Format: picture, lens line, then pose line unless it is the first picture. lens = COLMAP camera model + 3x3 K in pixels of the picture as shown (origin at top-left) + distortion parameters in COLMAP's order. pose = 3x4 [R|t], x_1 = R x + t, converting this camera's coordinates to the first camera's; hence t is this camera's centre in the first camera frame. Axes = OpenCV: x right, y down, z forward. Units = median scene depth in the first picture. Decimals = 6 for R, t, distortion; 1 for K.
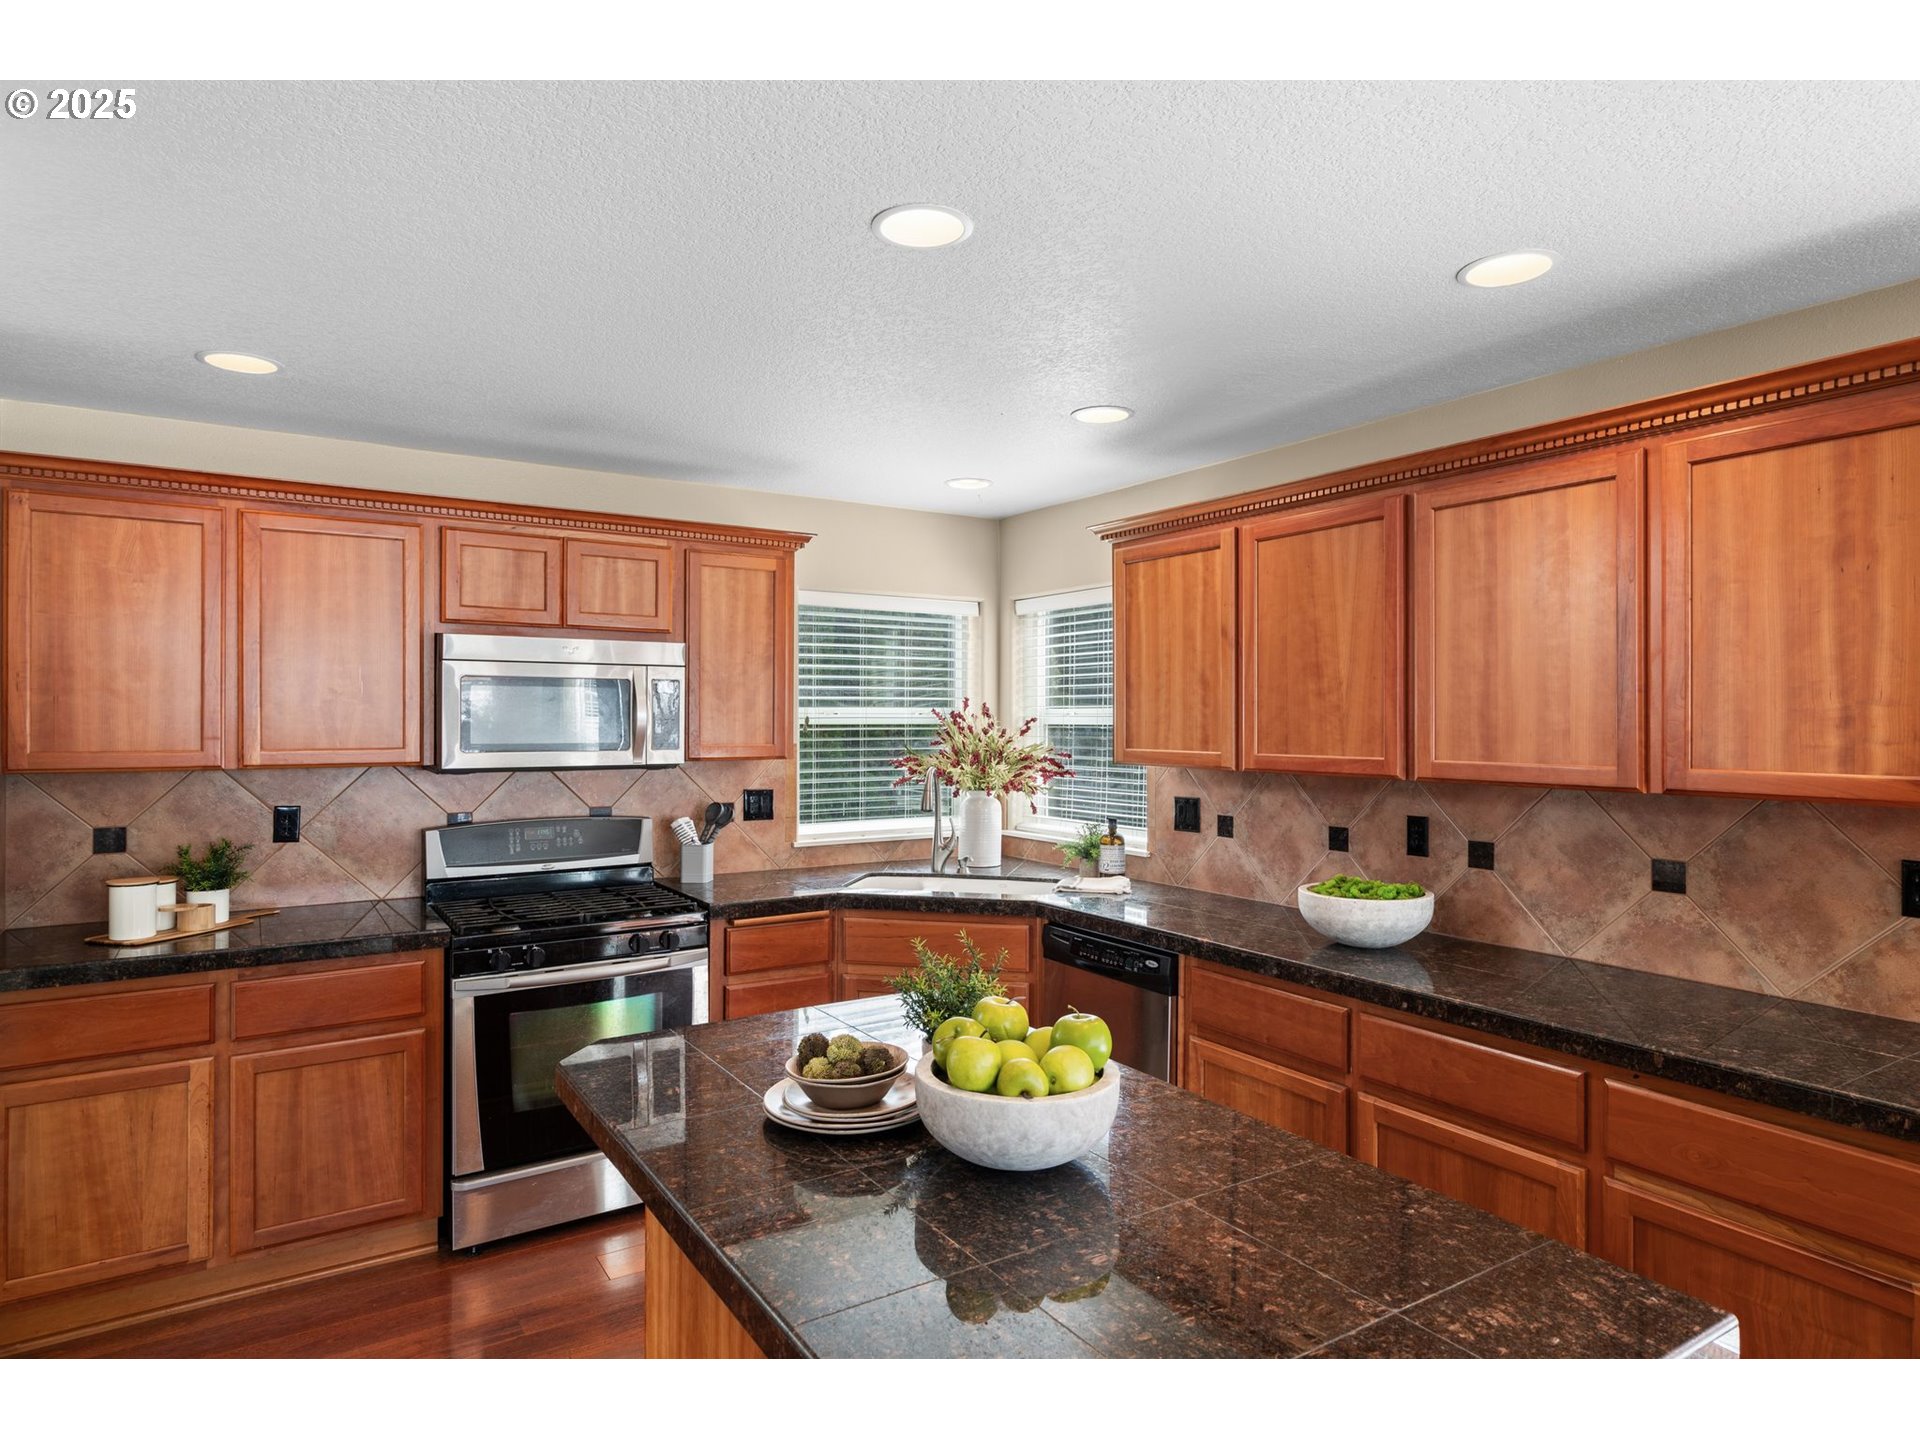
lens RADIAL K [[1090.7, 0, 949.8], [0, 1090.7, 715.4], [0, 0, 1]] dist [-0.000436, 0.000021]
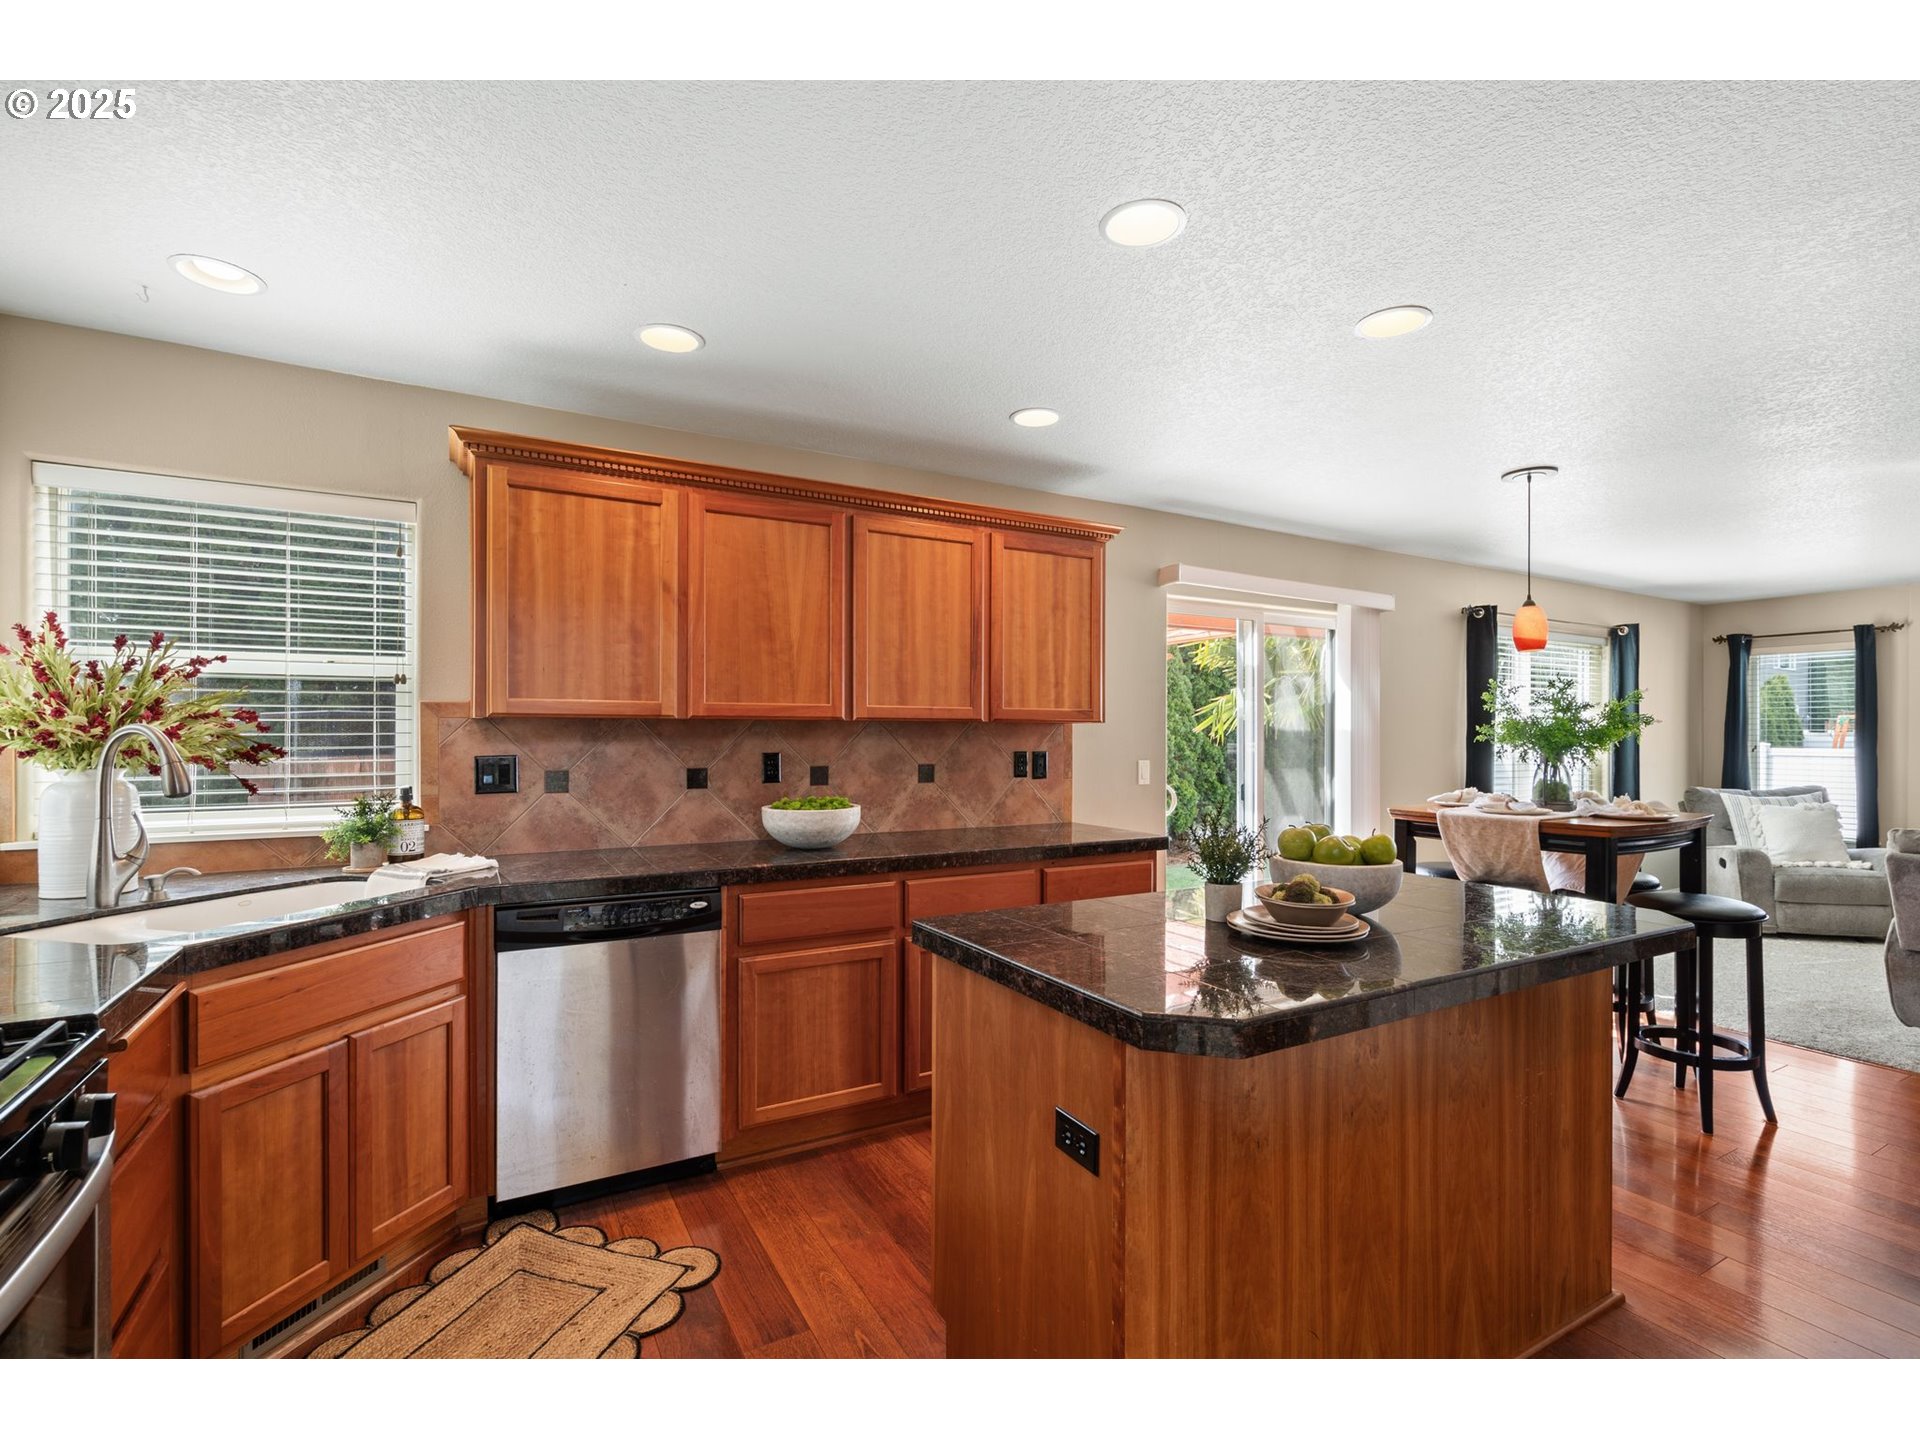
lens RADIAL K [[888.9, 0, 956.9], [0, 888.9, 730.5], [0, 0, 1]] dist [0.000886, 0.000261]
pose [[0.048678, 0.001452, 0.998813, -0.685626], [-0.005586, 0.999984, -0.001182, 0.071321], [-0.998799, -0.005522, 0.048685, 0.786607]]
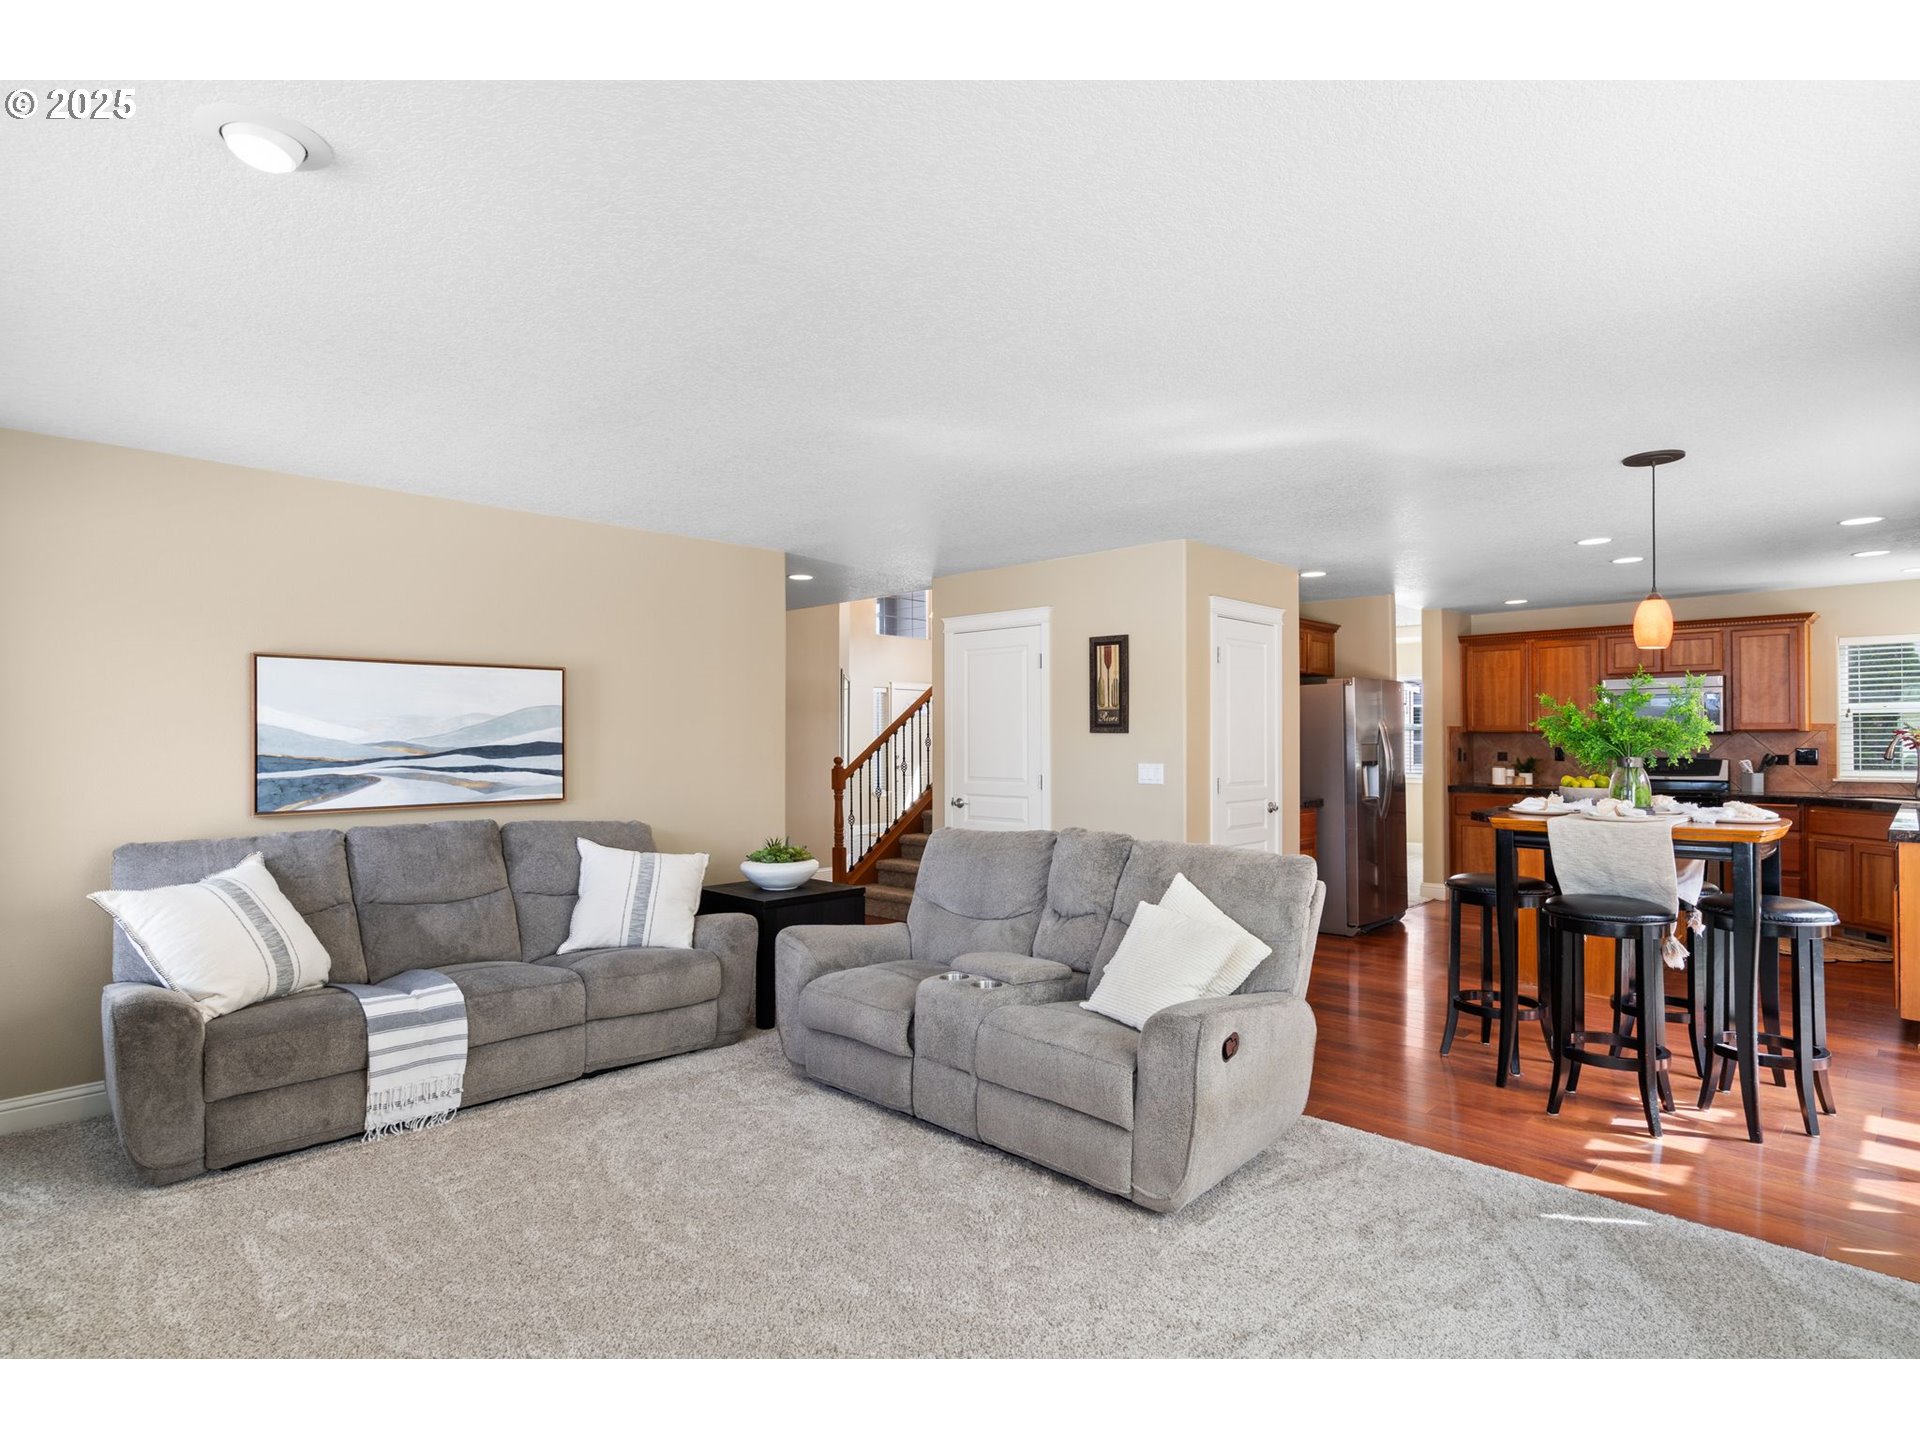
lens RADIAL K [[999.4, 0, 979.6], [0, 999.4, 726.4], [0, 0, 1]] dist [0.003533, 0.001816]
pose [[0.247245, -0.013595, -0.968858, 1.875125], [0.005726, 0.999905, -0.012569, 0.071810], [0.968936, -0.002440, 0.247300, -1.306282]]
